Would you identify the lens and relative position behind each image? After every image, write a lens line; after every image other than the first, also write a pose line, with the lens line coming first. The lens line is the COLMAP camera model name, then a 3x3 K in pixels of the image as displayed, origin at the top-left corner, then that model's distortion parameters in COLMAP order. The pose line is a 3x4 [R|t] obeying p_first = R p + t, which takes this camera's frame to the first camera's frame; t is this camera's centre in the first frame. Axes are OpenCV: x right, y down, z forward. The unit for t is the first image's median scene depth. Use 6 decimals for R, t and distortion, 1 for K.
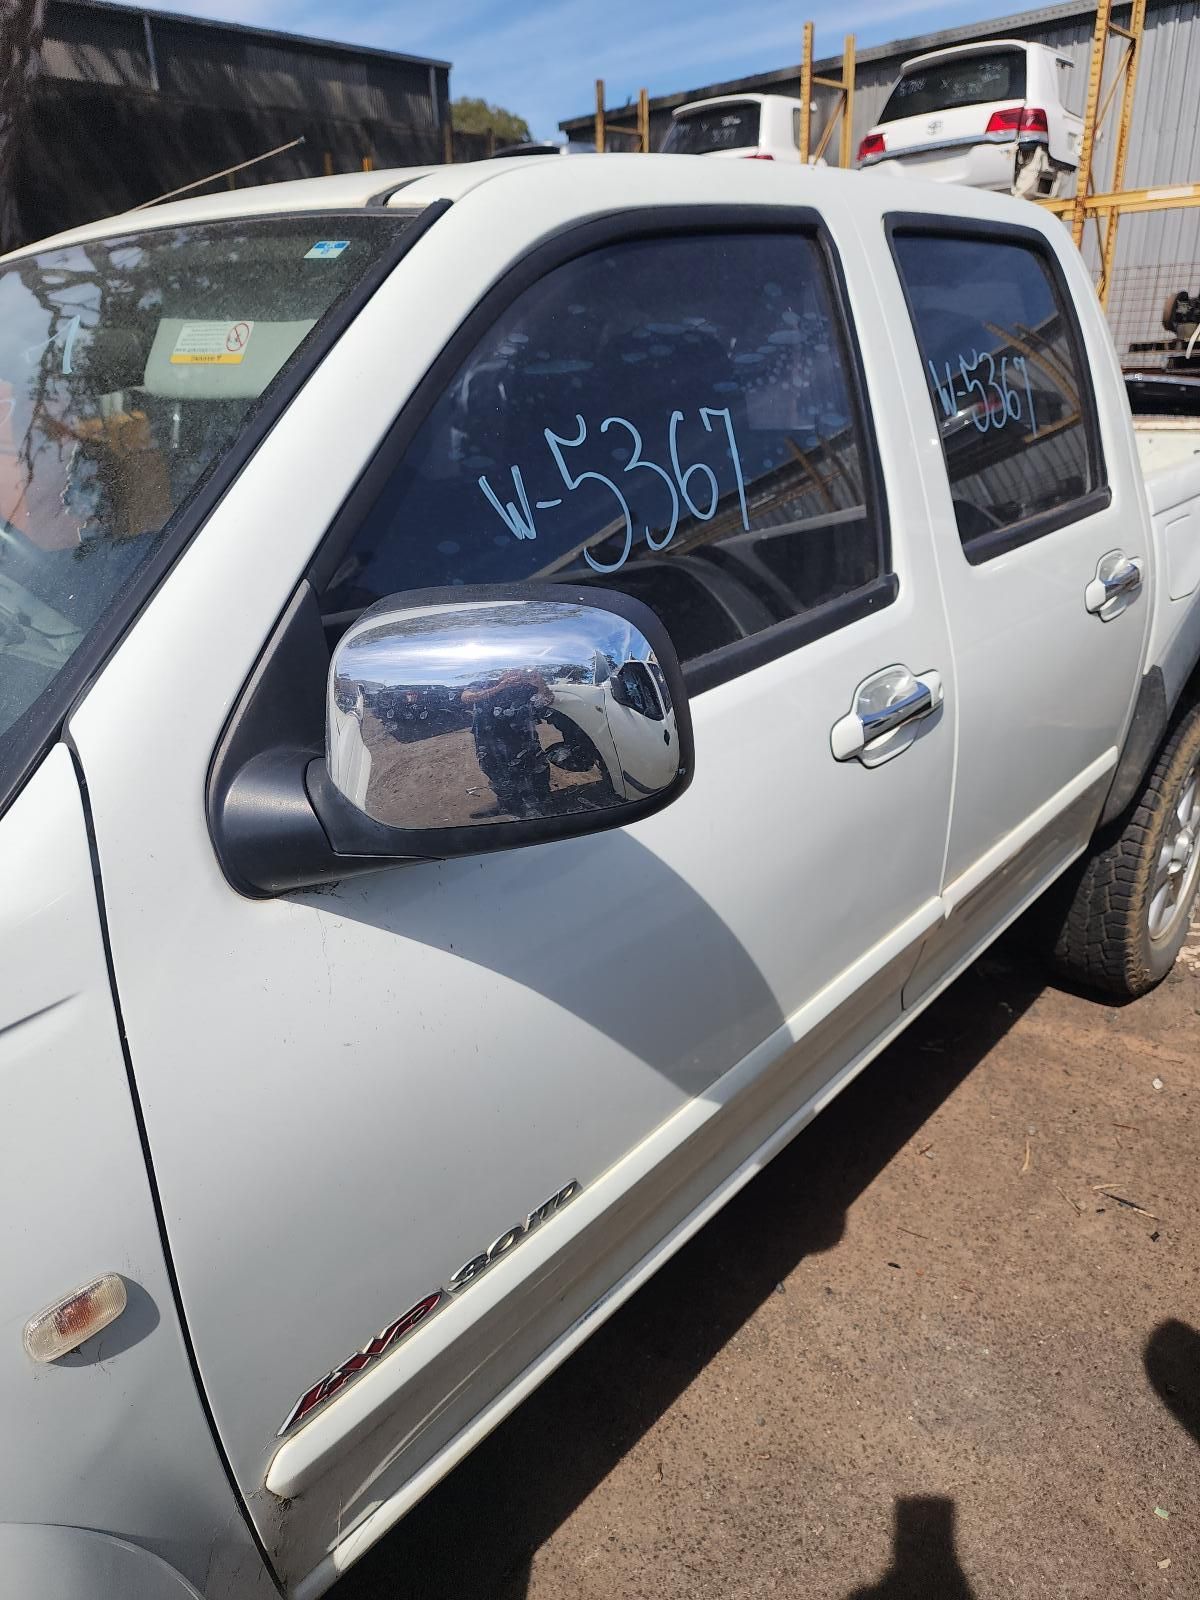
lens RADIAL K [[1118.0, 0, 601.1], [0, 1118.0, 803.0], [0, 0, 1]] dist [0.045325, -0.063518]
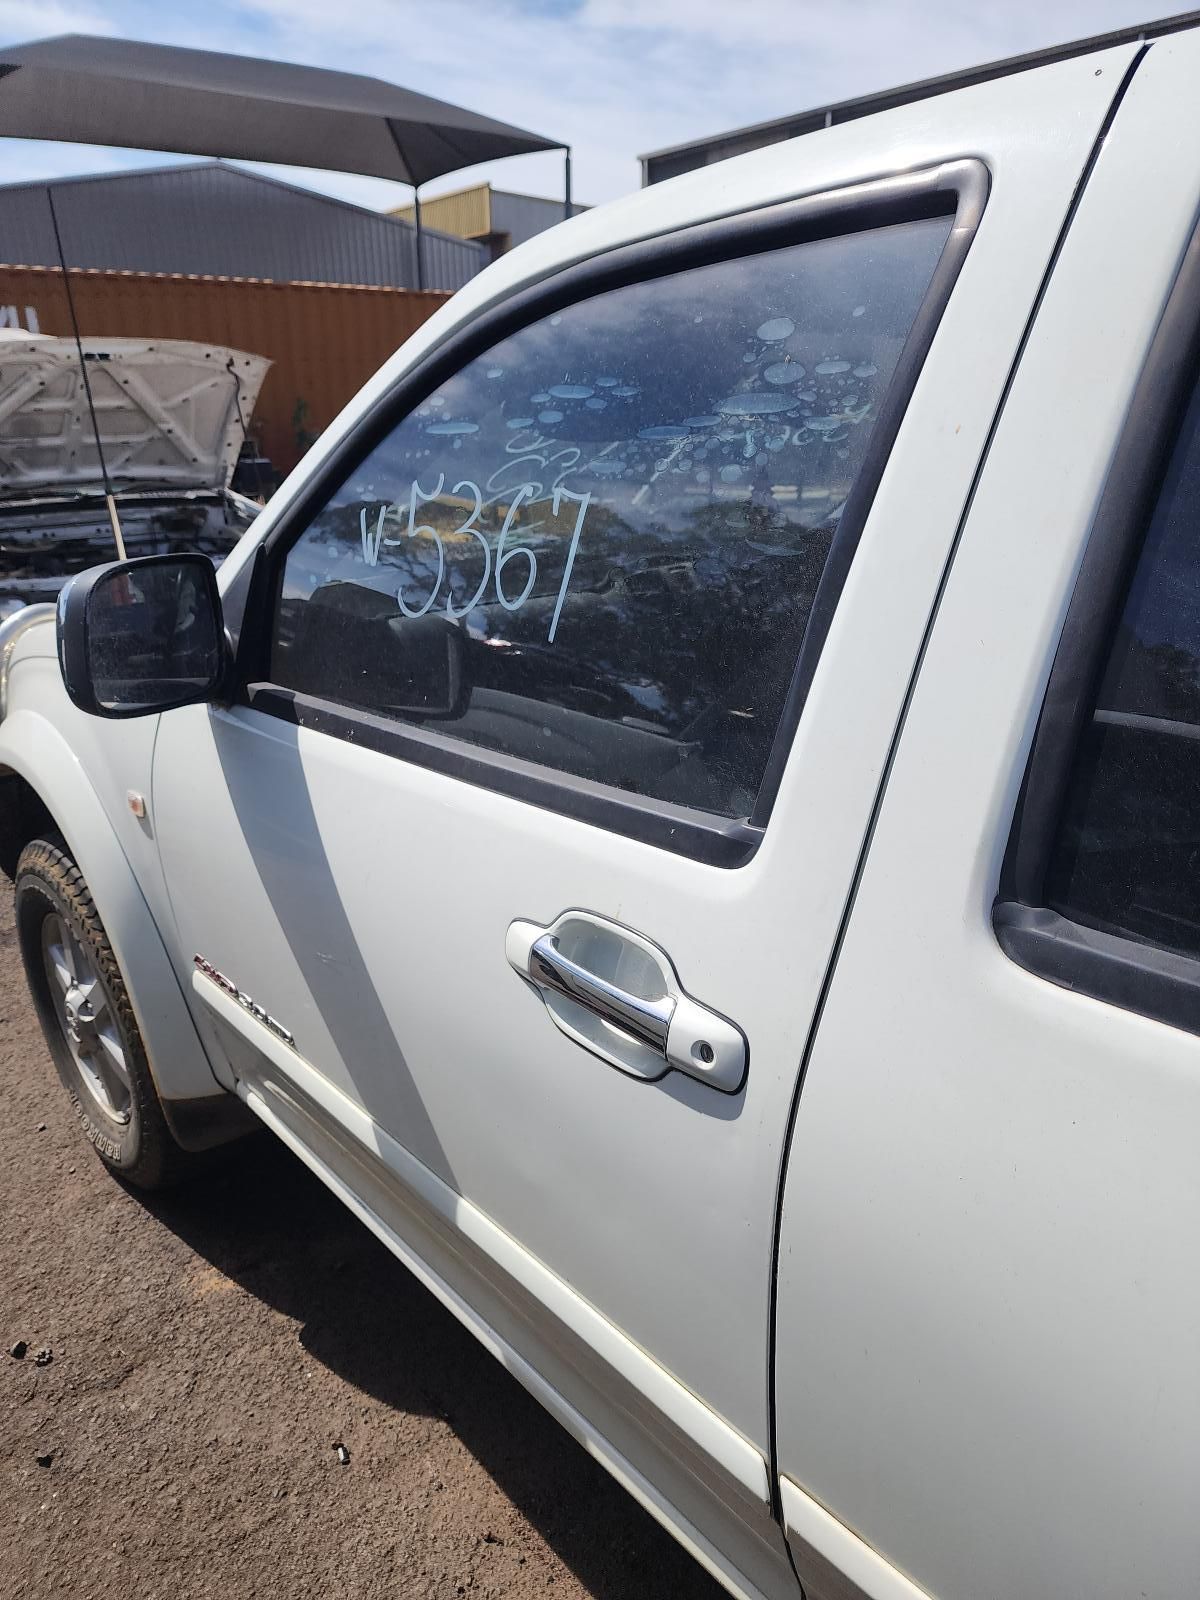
lens RADIAL K [[1118.0, 0, 601.2], [0, 1118.0, 799.5], [0, 0, 1]] dist [0.045325, -0.063518]
pose [[-0.148175, 0.361244, -0.920623, 0.977618], [-0.351159, 0.851020, 0.390452, -0.510264], [0.924517, 0.381140, 0.000754, 1.162560]]
